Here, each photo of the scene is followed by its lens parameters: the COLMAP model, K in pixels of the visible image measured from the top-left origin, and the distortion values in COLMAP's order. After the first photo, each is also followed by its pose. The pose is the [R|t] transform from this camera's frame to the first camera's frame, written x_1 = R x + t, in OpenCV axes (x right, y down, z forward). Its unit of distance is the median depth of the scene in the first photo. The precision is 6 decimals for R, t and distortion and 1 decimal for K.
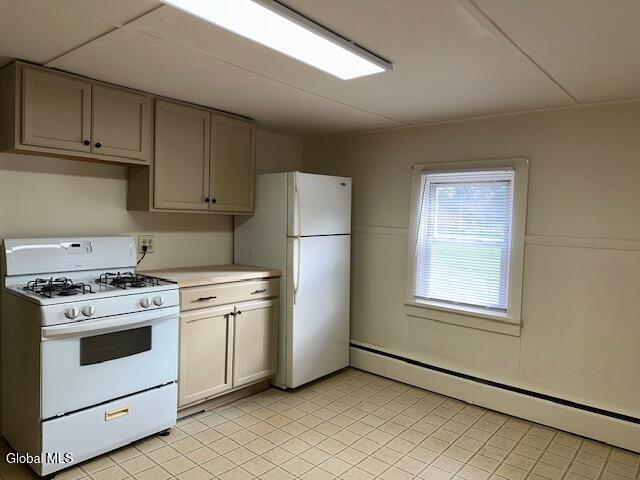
lens RADIAL K [[445.9, 0, 316.8], [0, 445.9, 231.2], [0, 0, 1]] dist [0.049613, -0.070834]
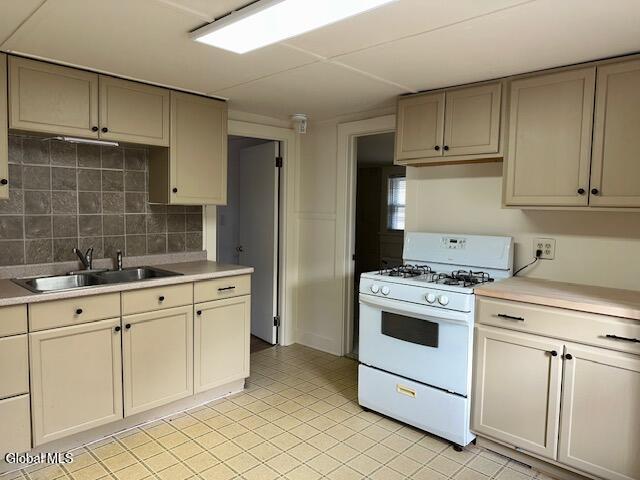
lens RADIAL K [[445.9, 0, 311.1], [0, 445.9, 233.2], [0, 0, 1]] dist [0.049613, -0.070834]
pose [[-0.067955, 0.025919, -0.997352, 0.529589], [-0.055097, 0.998039, 0.029691, -0.001055], [0.996166, 0.056968, -0.066394, 0.657172]]
